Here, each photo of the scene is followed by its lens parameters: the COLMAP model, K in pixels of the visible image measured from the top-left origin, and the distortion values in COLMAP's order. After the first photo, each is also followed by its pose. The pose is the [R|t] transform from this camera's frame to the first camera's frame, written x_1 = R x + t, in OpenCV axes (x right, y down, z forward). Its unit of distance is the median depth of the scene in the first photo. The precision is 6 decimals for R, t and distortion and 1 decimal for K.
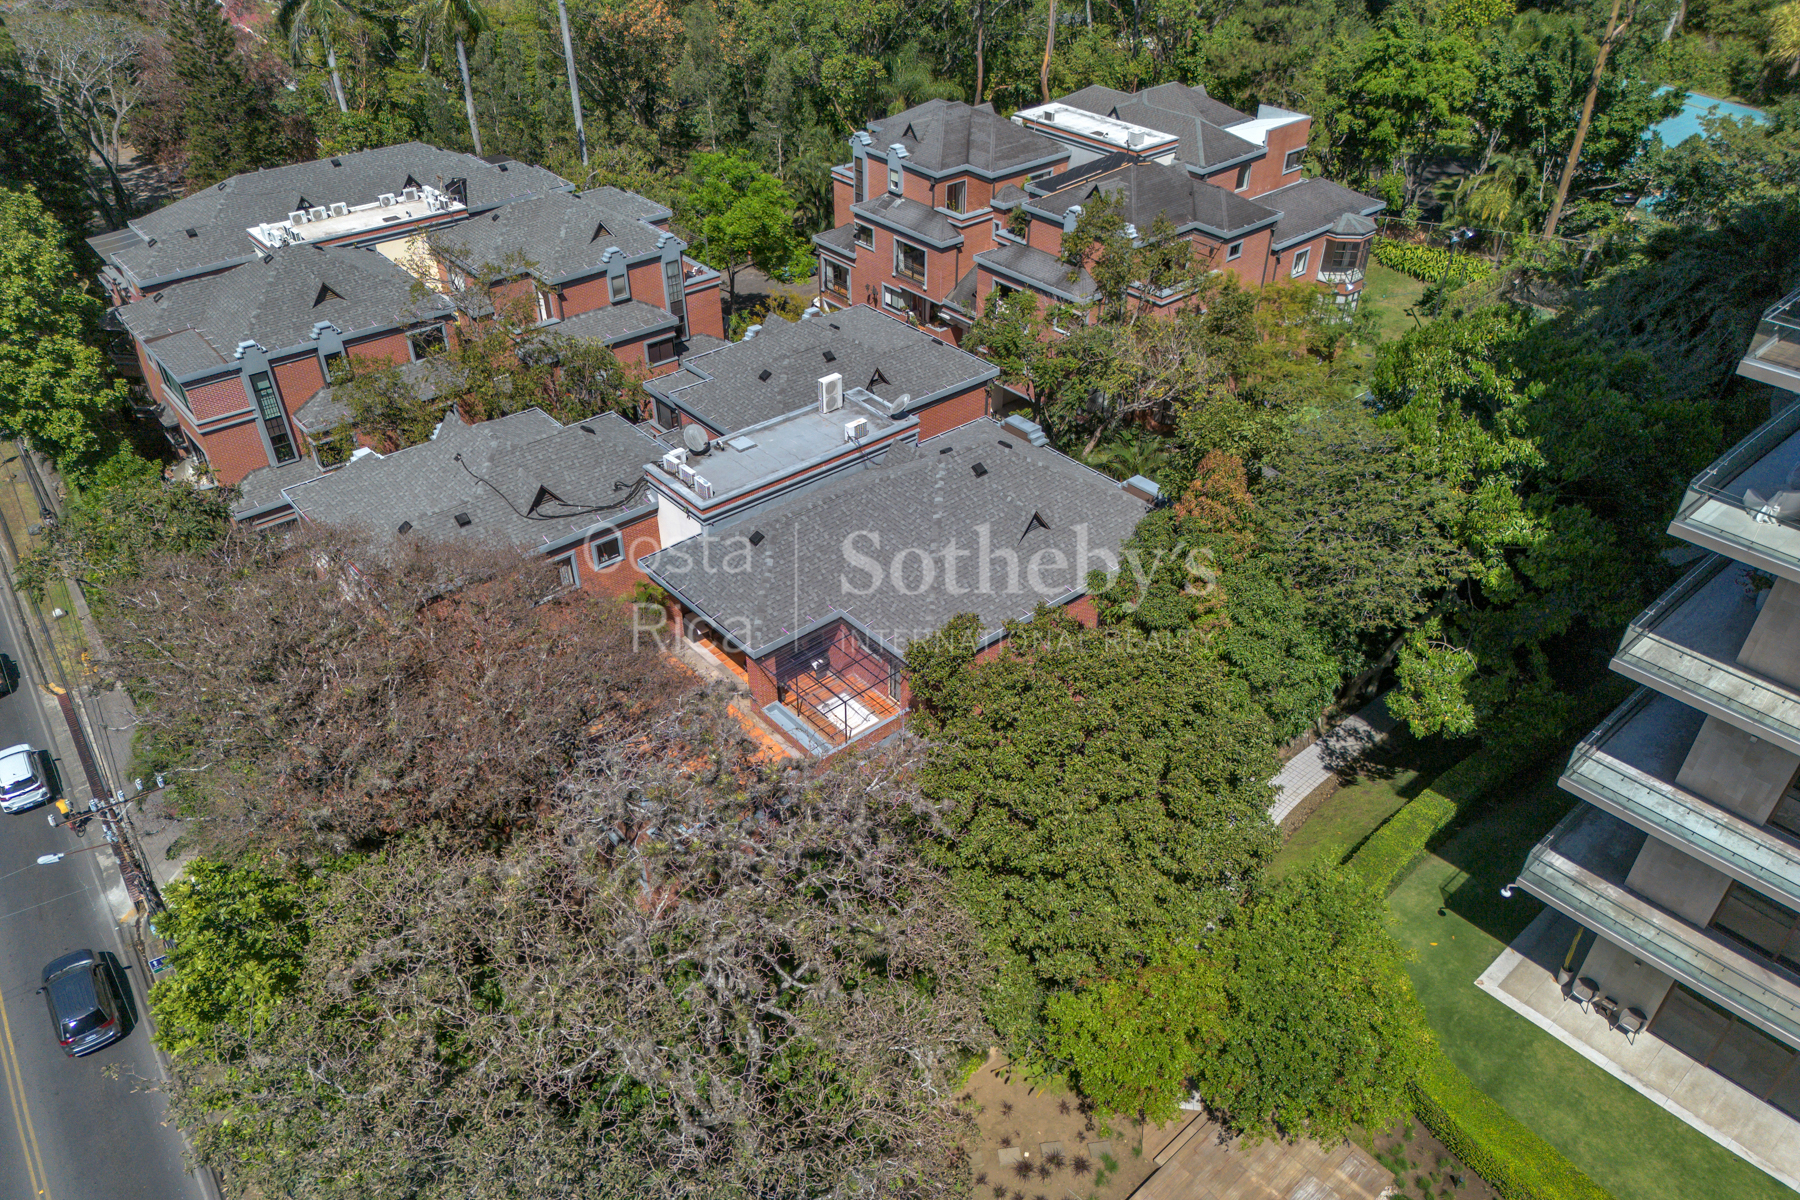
lens RADIAL K [[1213.4, 0, 900.0], [0, 1213.4, 600.0], [0, 0, 1]] dist [0.047552, -0.036479]
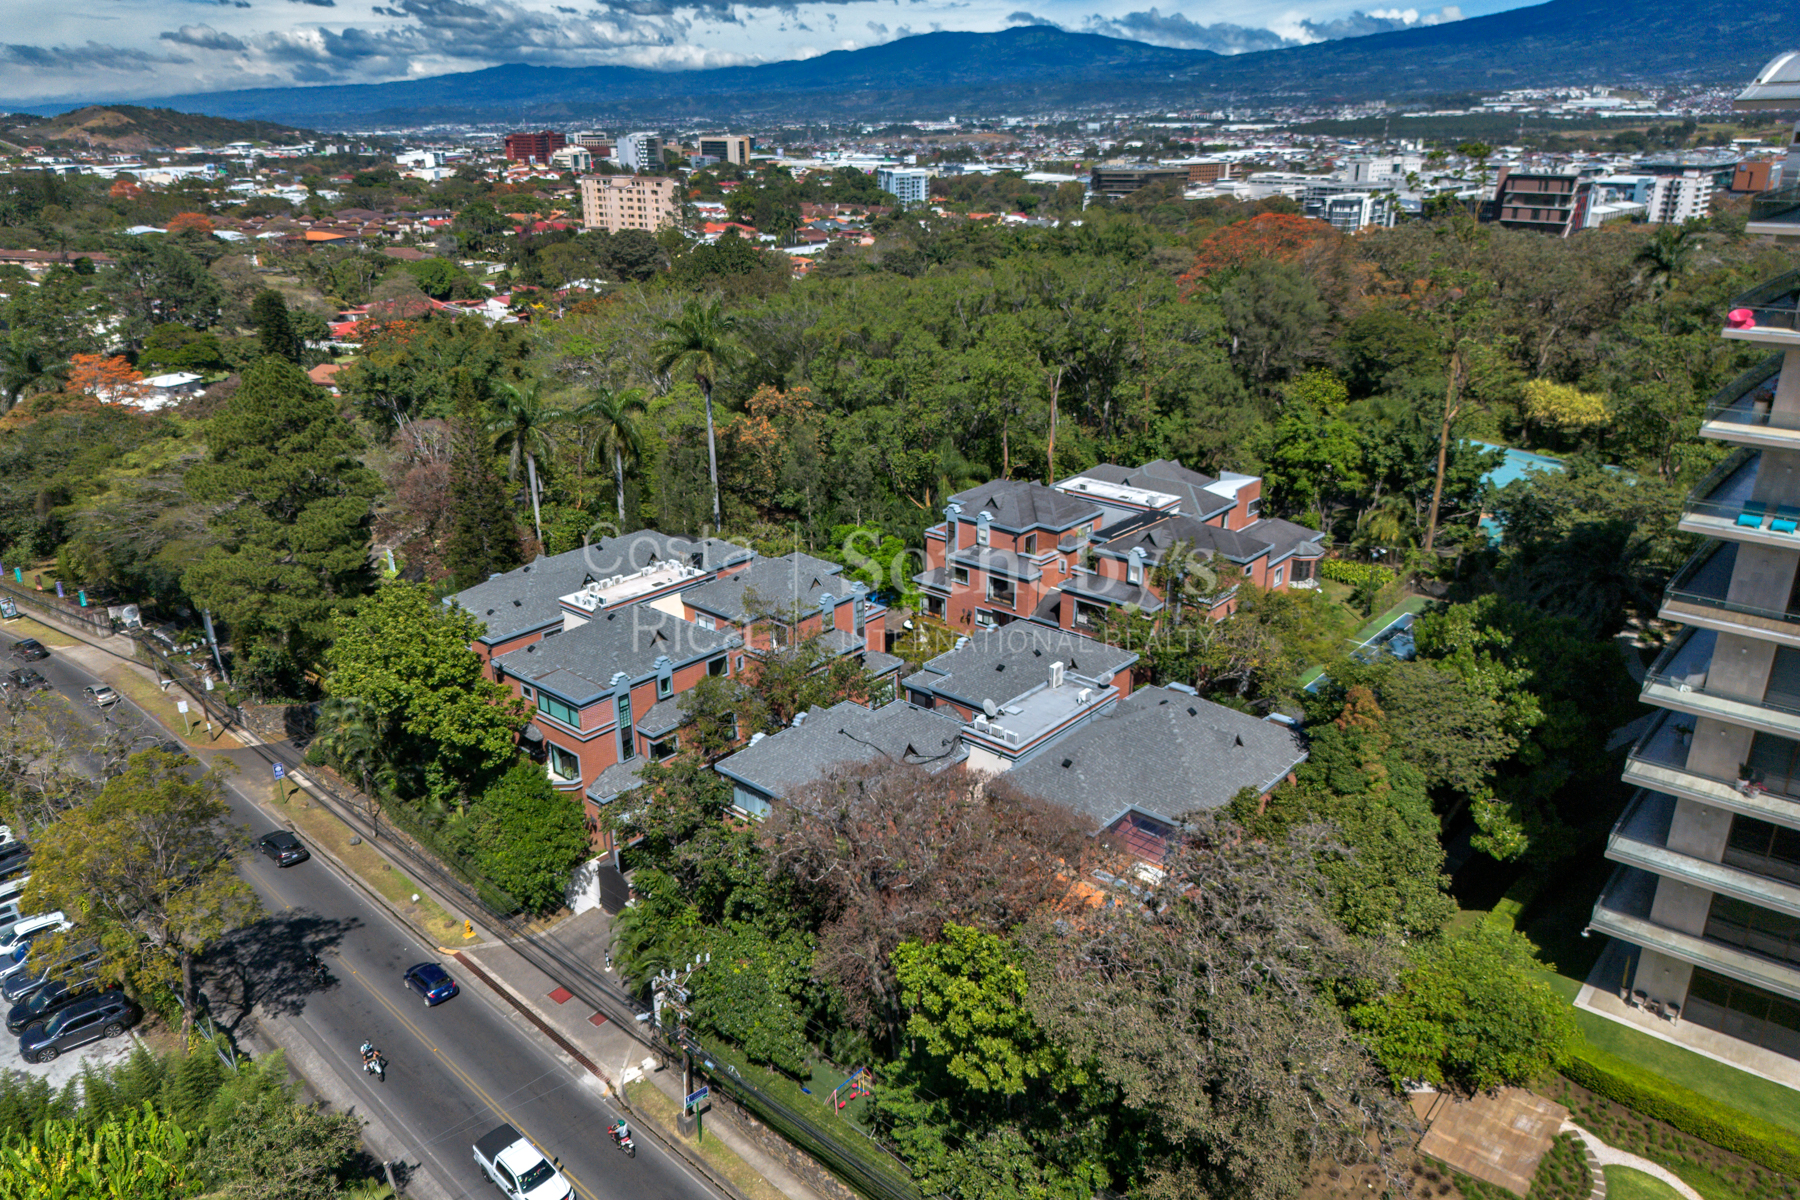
lens RADIAL K [[1174.0, 0, 900.0], [0, 1174.0, 600.0], [0, 0, 1]] dist [0.061672, -0.066688]
pose [[0.992107, -0.058604, 0.110855, -0.255468], [0.085433, 0.963031, -0.255486, 0.059766], [-0.091784, 0.262940, 0.960436, -0.257144]]
